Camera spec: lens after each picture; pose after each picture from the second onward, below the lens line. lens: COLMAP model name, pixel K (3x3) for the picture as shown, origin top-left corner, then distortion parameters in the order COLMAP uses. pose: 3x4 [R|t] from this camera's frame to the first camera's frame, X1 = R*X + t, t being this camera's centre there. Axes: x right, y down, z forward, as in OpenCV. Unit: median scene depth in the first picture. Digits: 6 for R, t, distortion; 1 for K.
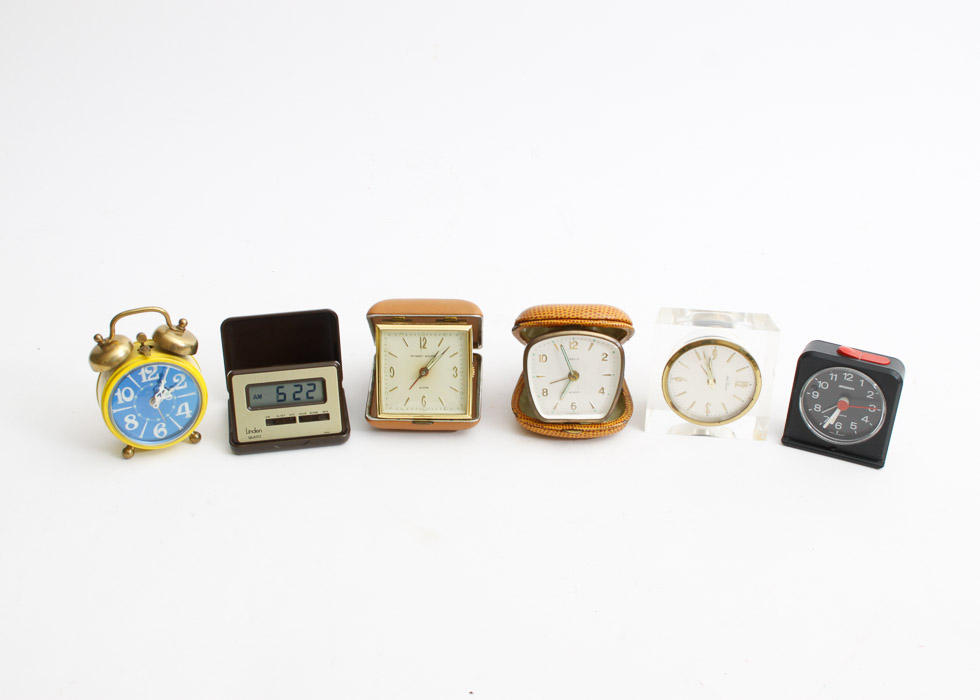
lens RADIAL K [[1277.1, 0, 489.6], [0, 1277.1, 352.2], [0, 0, 1]] dist [-0.073936, 0.000000]
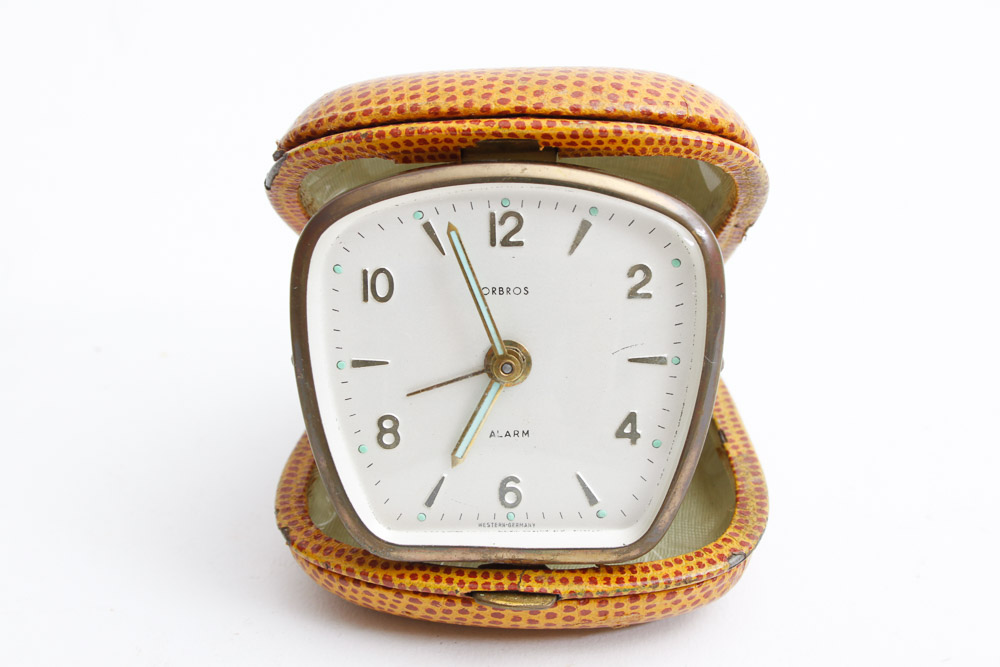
lens RADIAL K [[2104.1, 0, 503.1], [0, 2104.1, 332.2], [0, 0, 1]] dist [0.107657, 0.000000]
pose [[0.999627, 0.007998, -0.026106, 0.075086], [-0.009267, 0.998762, -0.048869, 0.031799], [0.025683, 0.049093, 0.998464, 0.613970]]
